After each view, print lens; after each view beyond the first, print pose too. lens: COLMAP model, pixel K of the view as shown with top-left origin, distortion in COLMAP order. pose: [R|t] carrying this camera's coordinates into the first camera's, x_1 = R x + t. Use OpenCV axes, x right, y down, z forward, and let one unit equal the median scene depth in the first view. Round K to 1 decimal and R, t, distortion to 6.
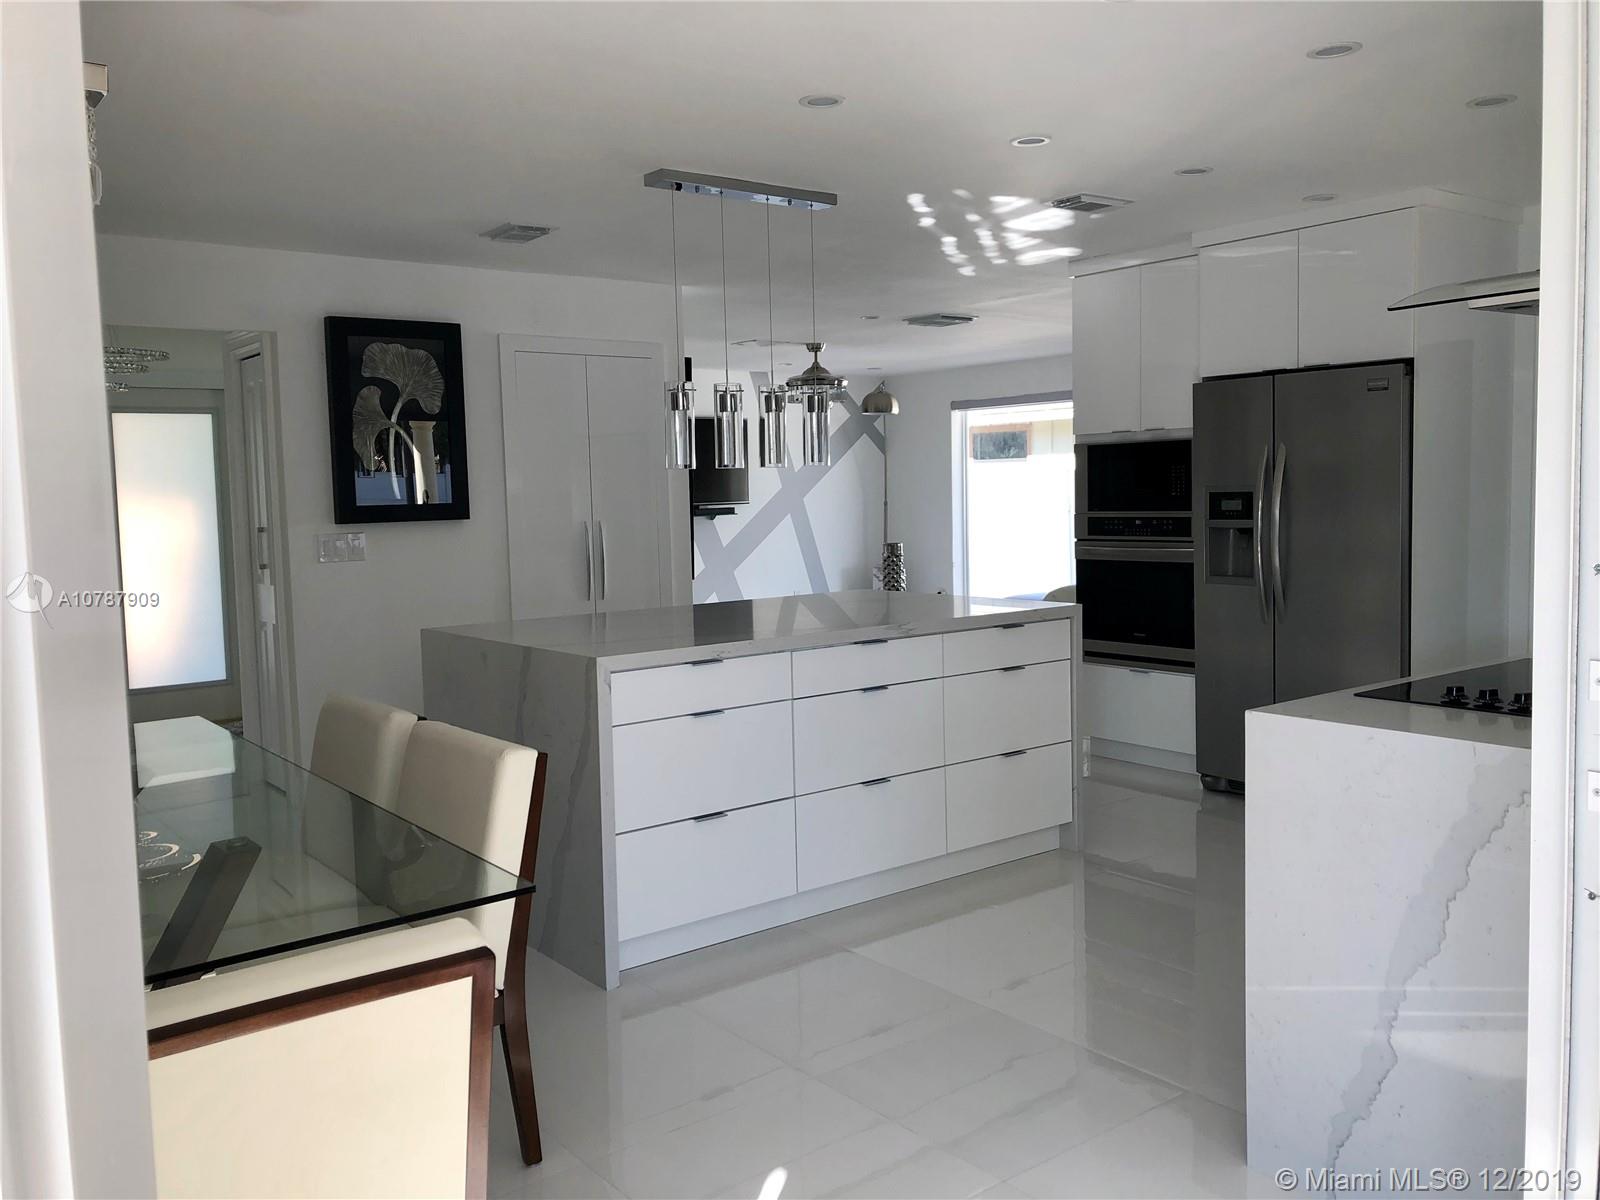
lens RADIAL K [[1280.0, 0, 800.0], [0, 1280.0, 600.0], [0, 0, 1]] dist [0.057124, -0.000340]
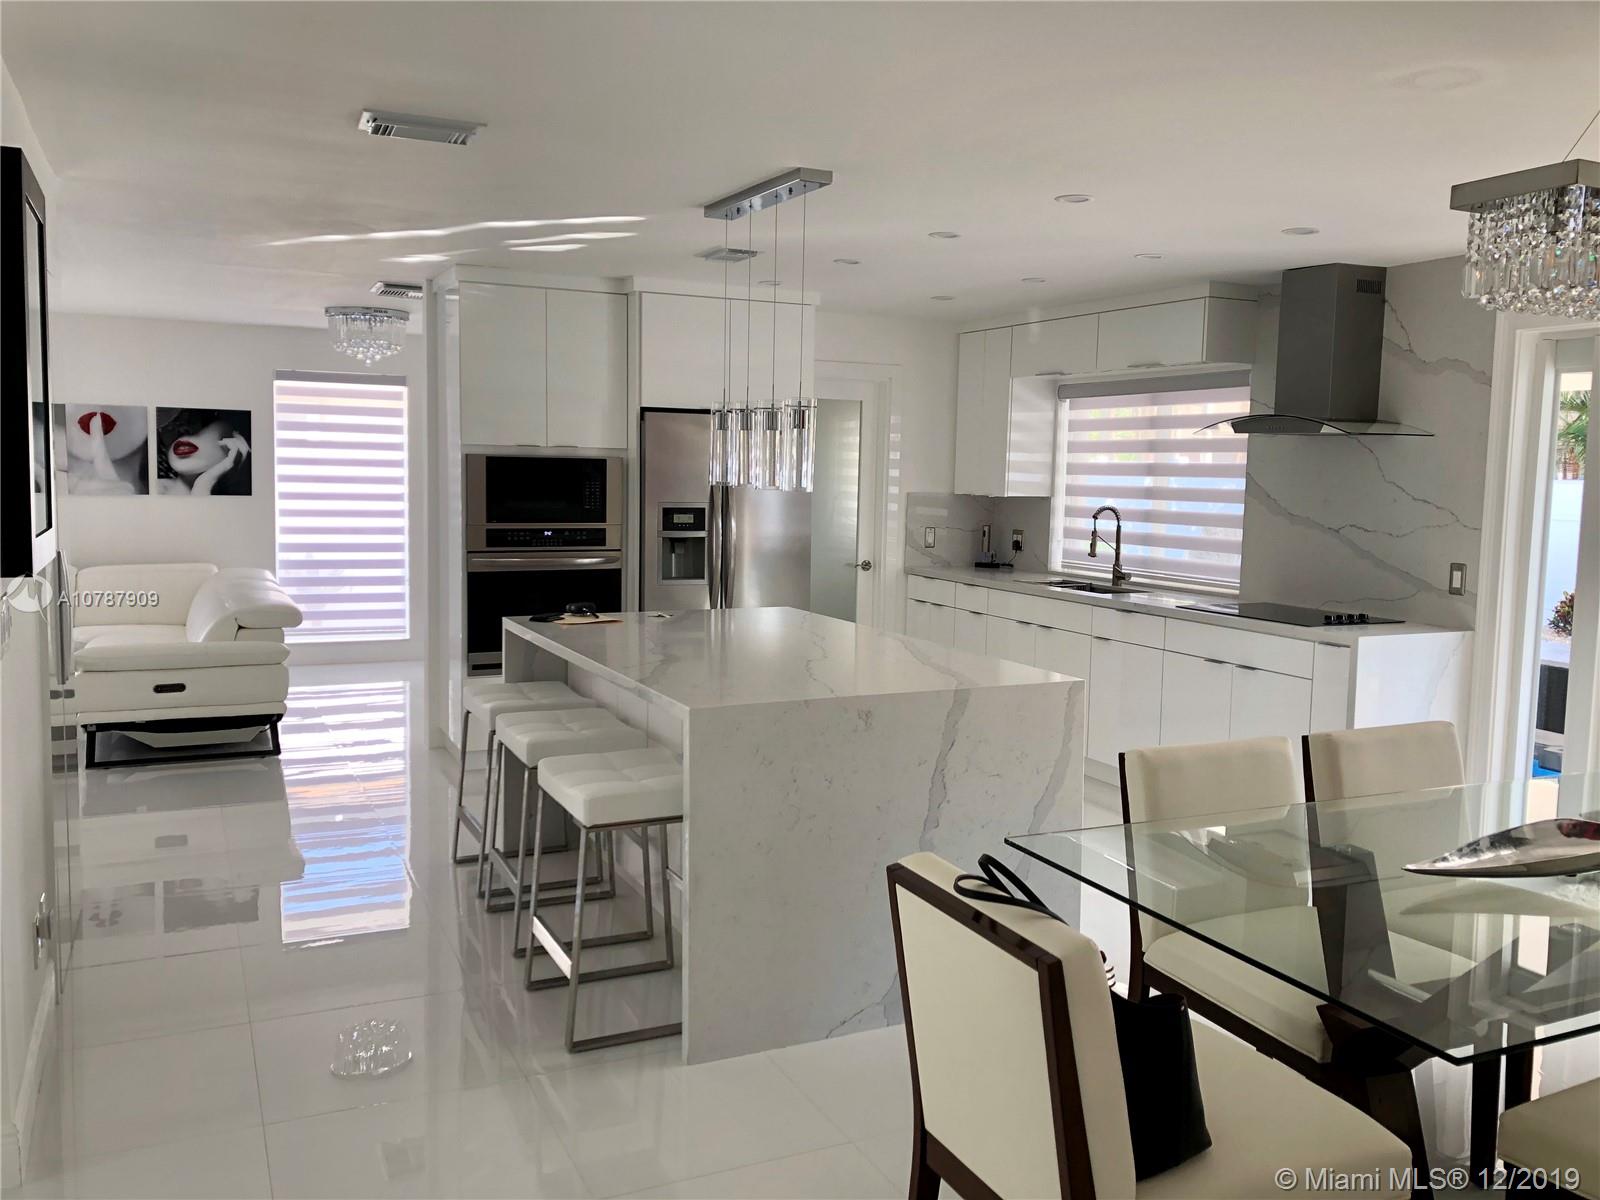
lens RADIAL K [[1280.0, 0, 800.0], [0, 1280.0, 600.0], [0, 0, 1]] dist [0.057124, -0.000340]
pose [[0.201603, -0.070006, 0.976962, -0.725263], [0.059690, 0.996467, 0.059086, -0.056600], [-0.977647, 0.046403, 0.205069, 0.596107]]
